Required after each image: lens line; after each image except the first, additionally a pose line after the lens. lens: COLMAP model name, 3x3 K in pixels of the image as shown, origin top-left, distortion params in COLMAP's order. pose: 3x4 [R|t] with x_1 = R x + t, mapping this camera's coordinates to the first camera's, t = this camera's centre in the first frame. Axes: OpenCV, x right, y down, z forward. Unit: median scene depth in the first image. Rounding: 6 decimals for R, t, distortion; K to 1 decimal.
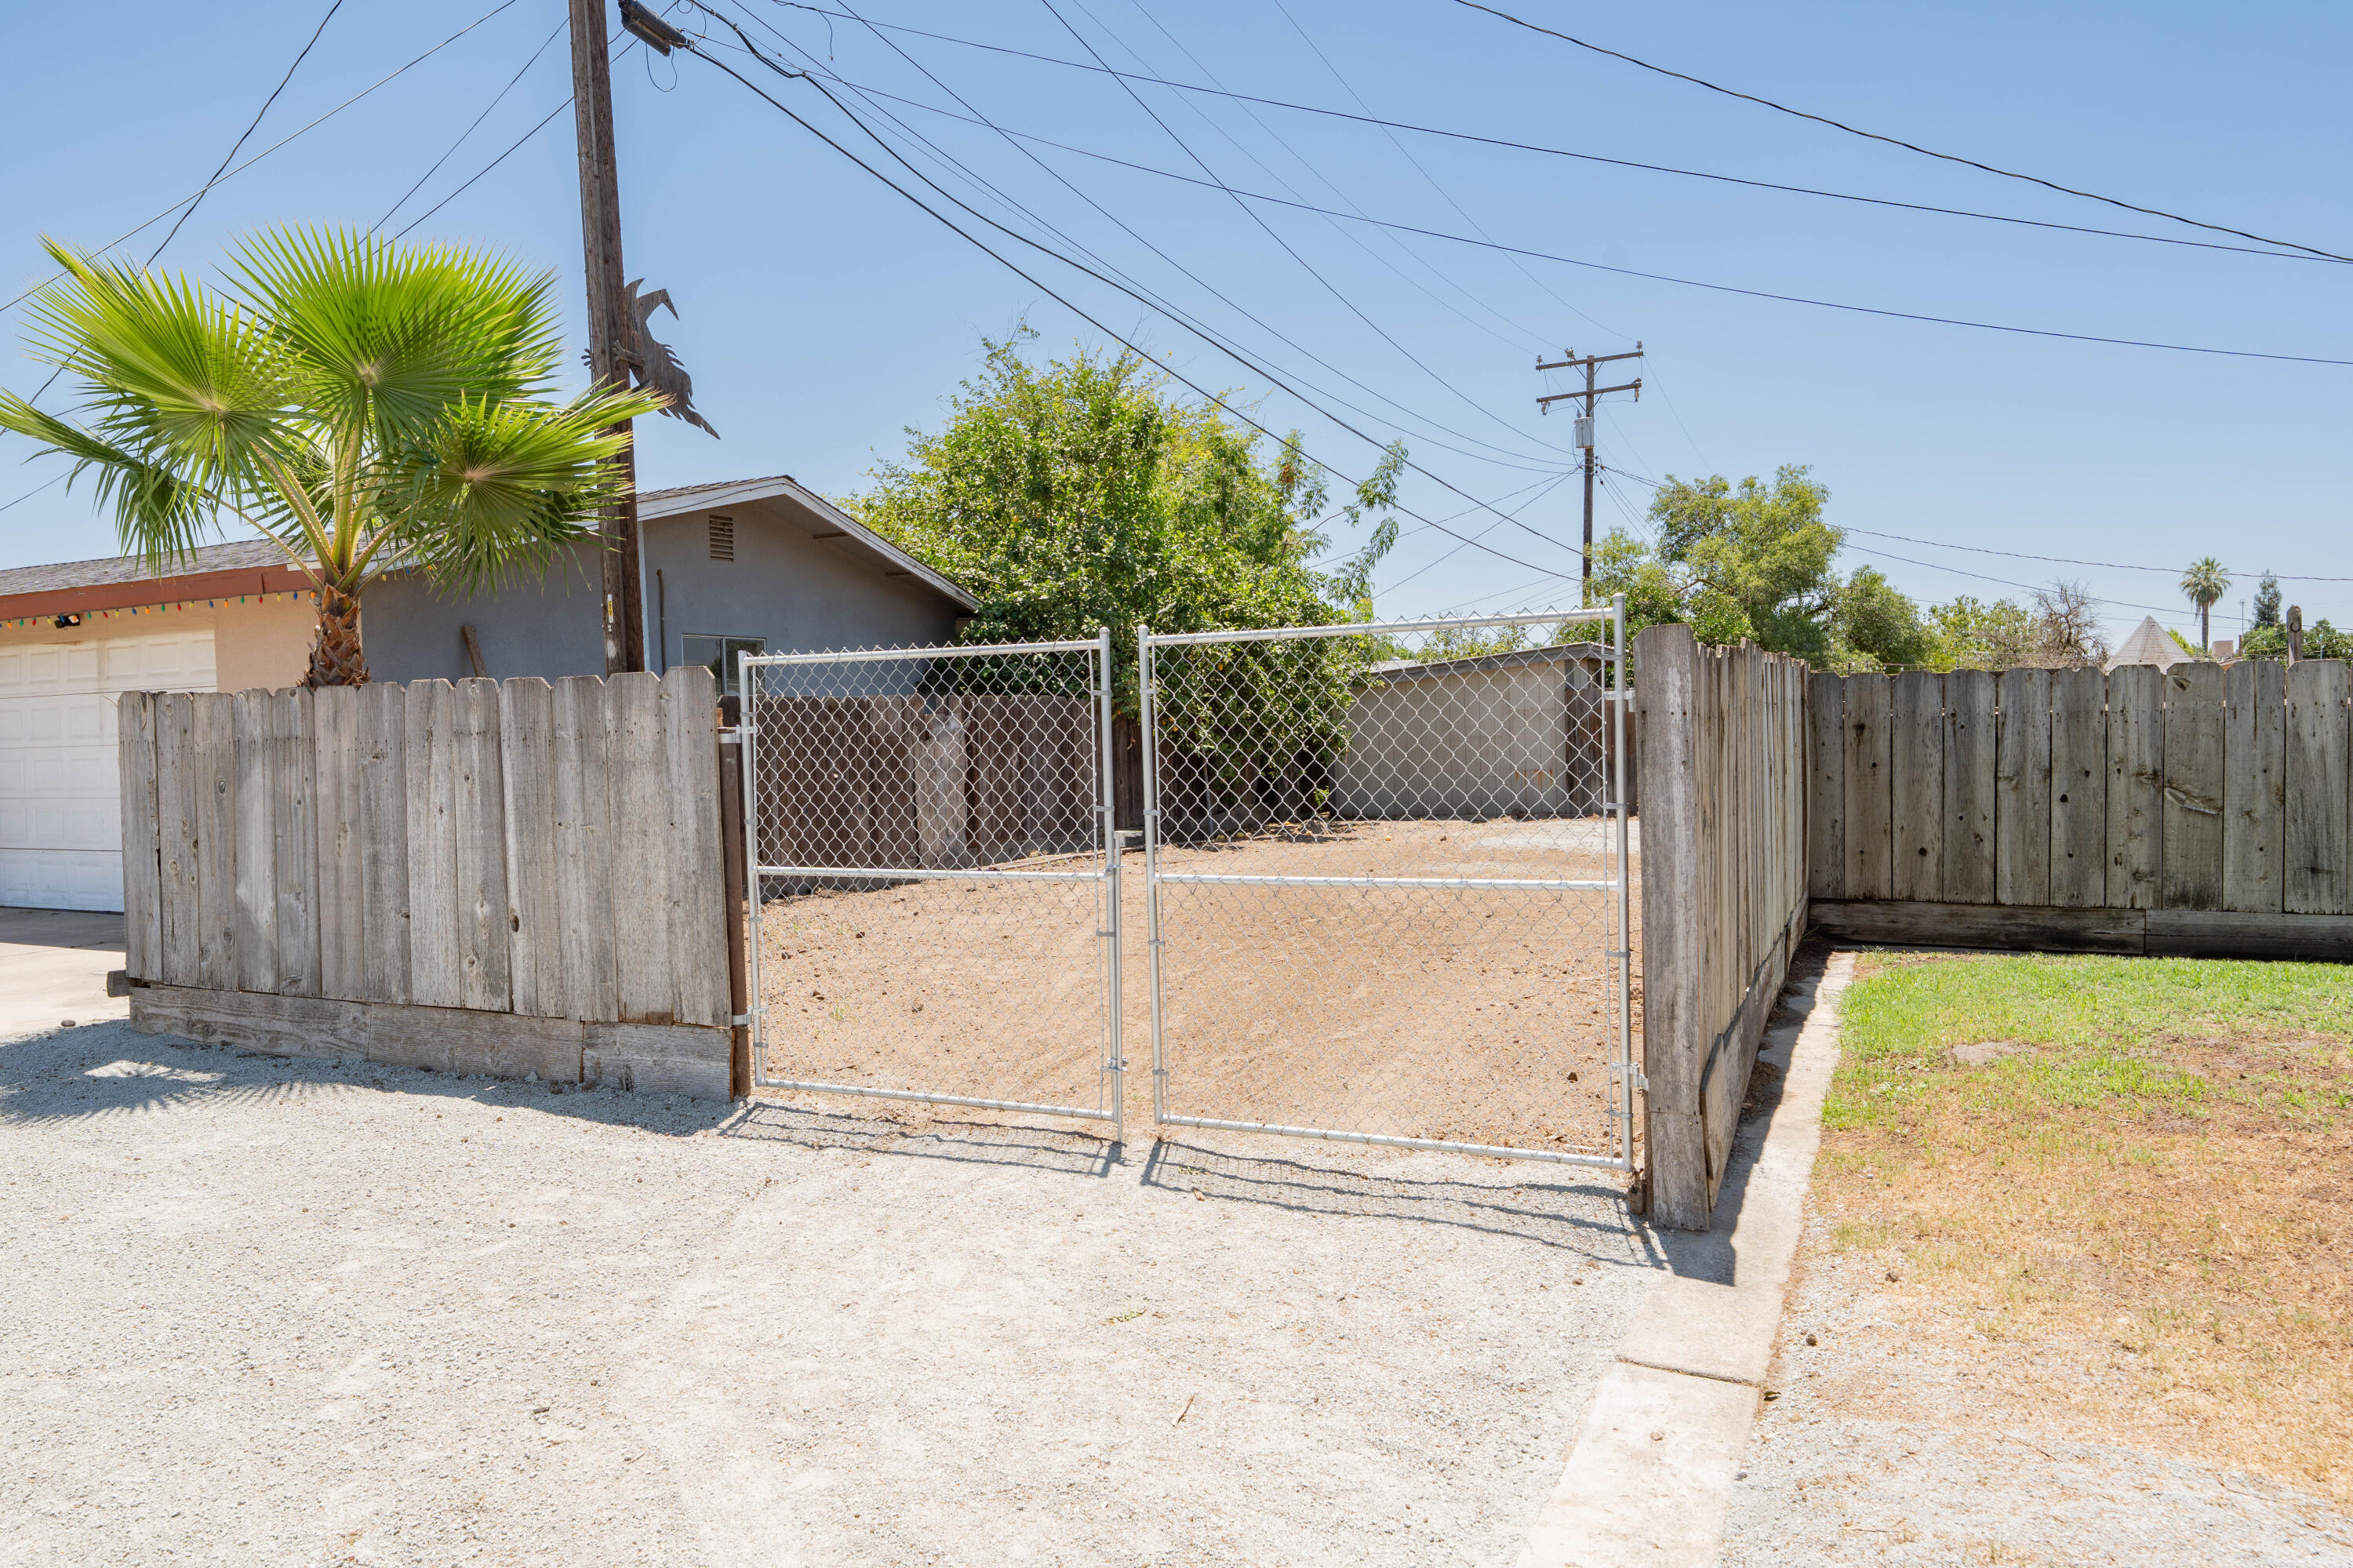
lens RADIAL K [[1556.6, 0, 1176.0], [0, 1556.6, 796.9], [0, 0, 1]] dist [-0.006342, -0.002264]
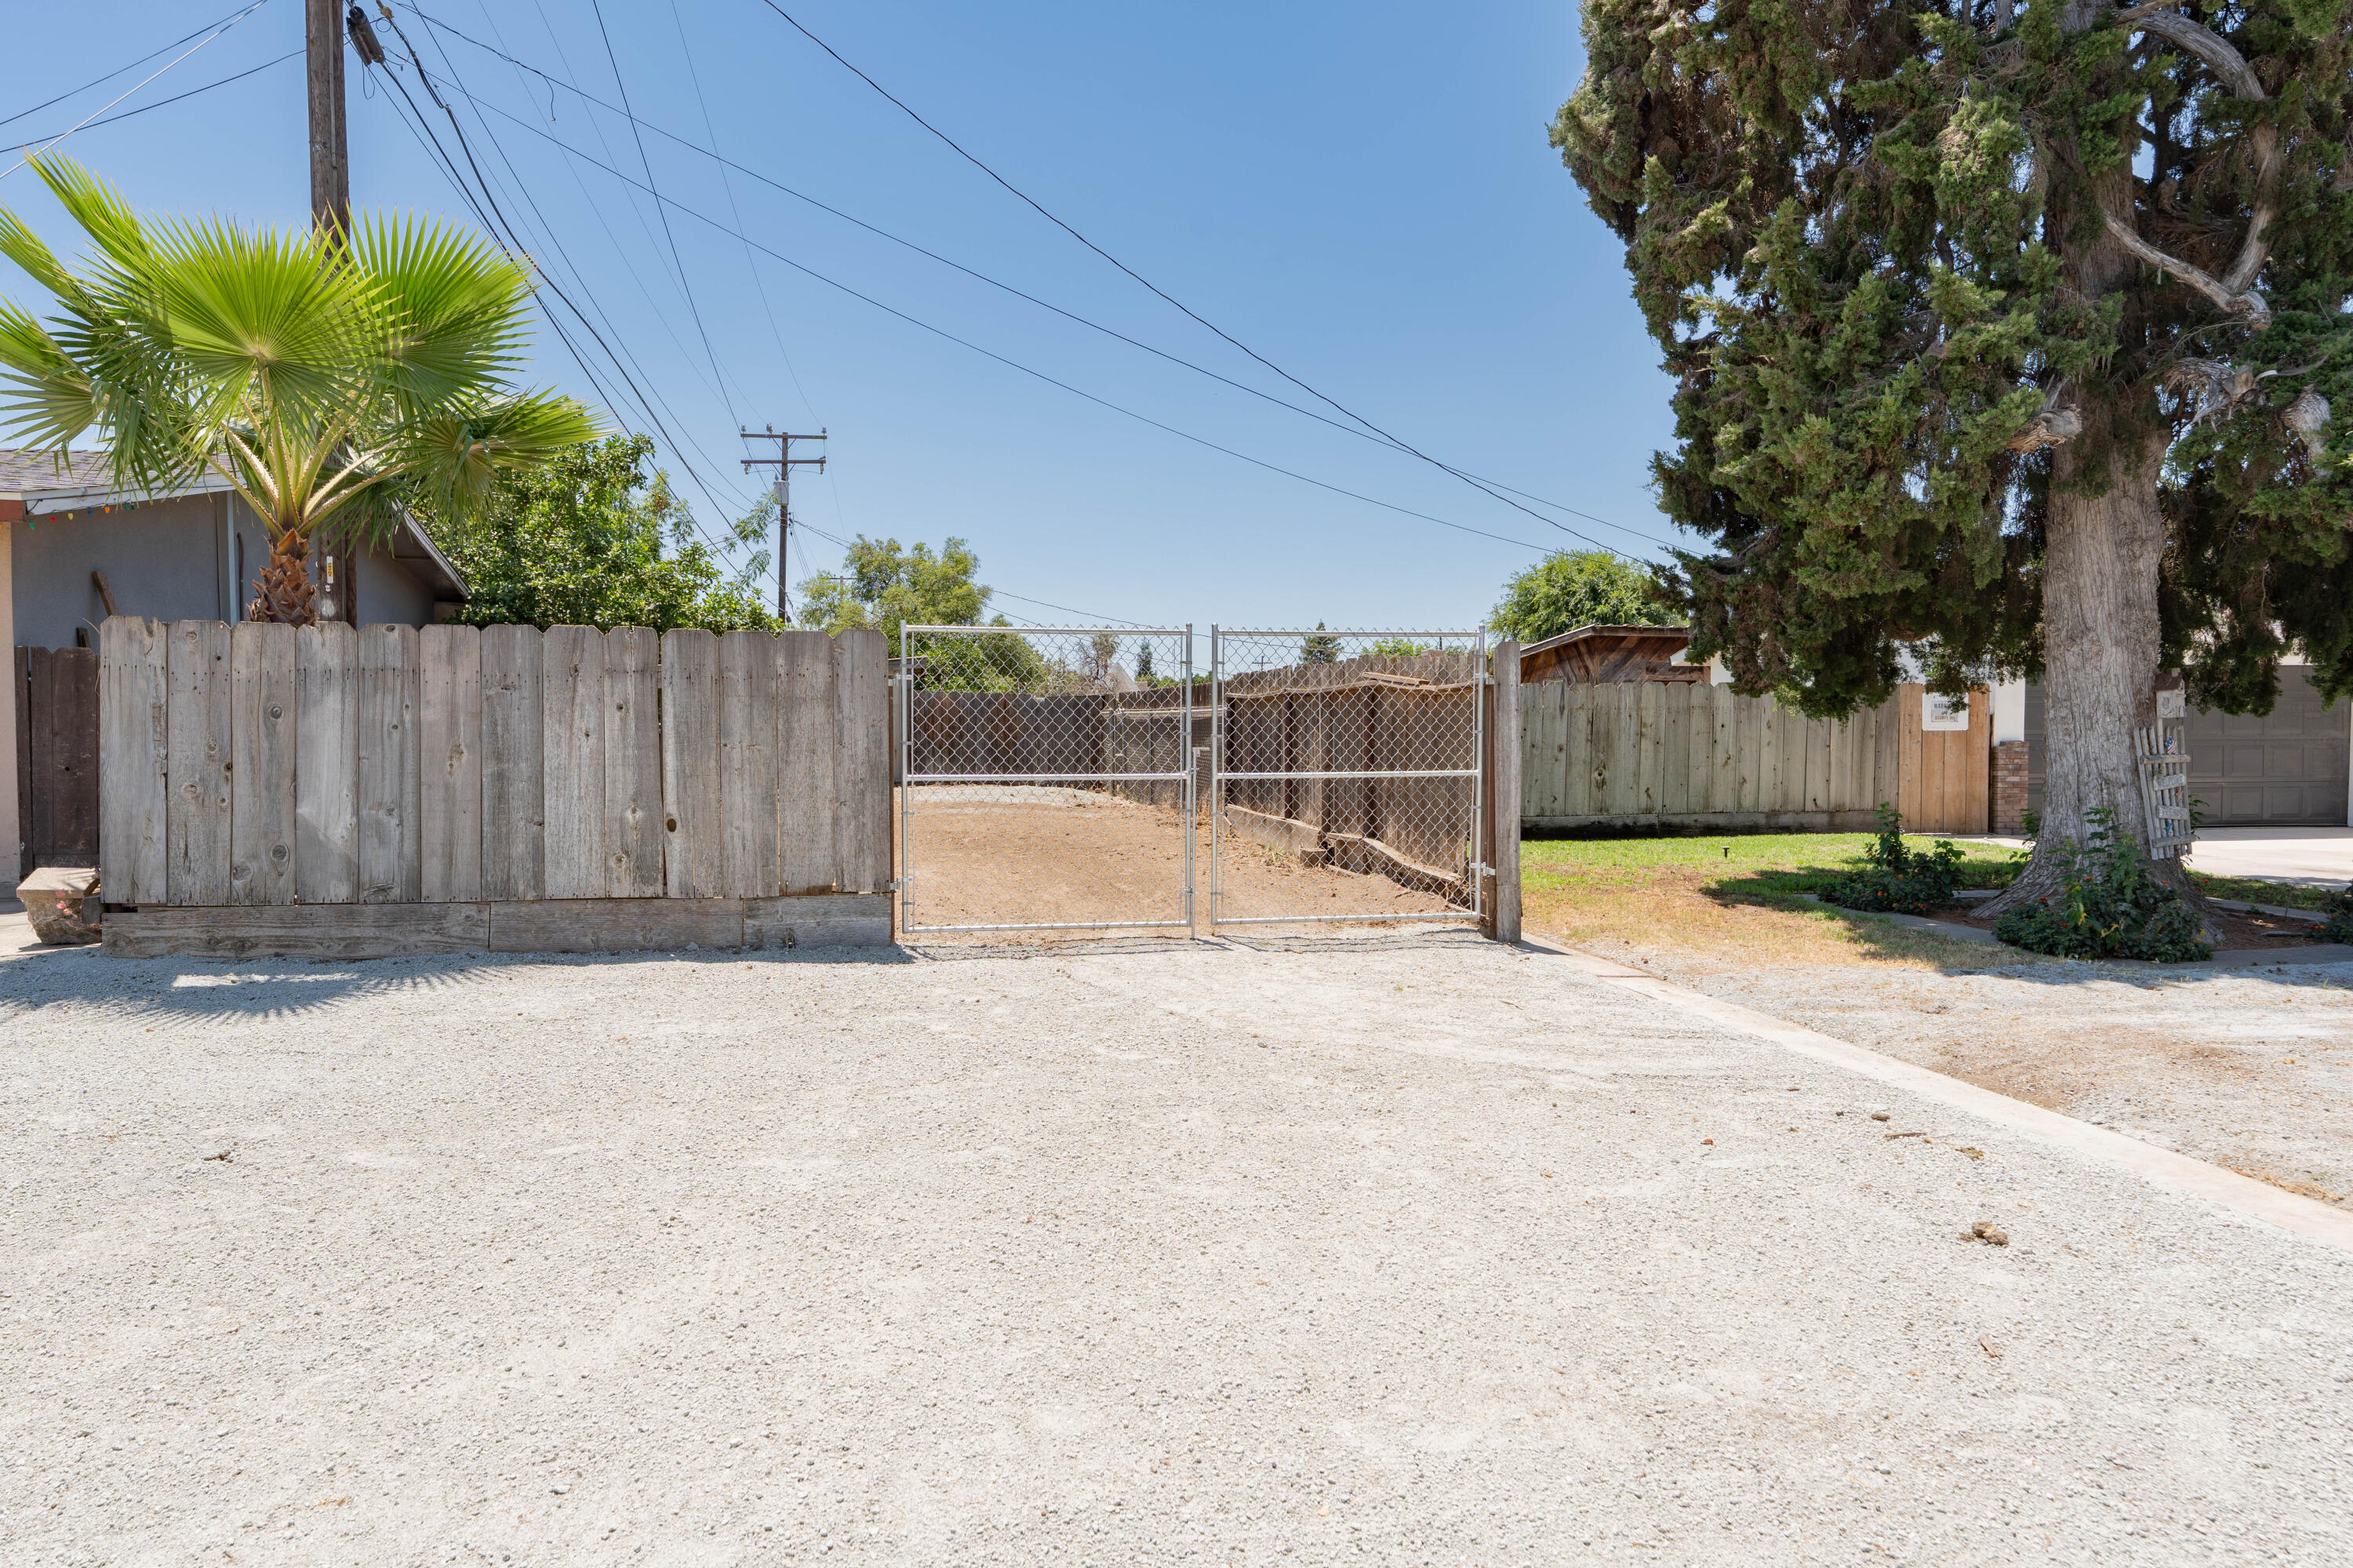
lens RADIAL K [[1247.2, 0, 1172.4], [0, 1247.2, 767.1], [0, 0, 1]] dist [-0.003625, 0.000541]
pose [[0.818529, 0.005308, 0.574441, -0.649108], [0.004178, 0.999876, -0.015193, 0.050034], [-0.574450, 0.014835, 0.818405, -0.048458]]
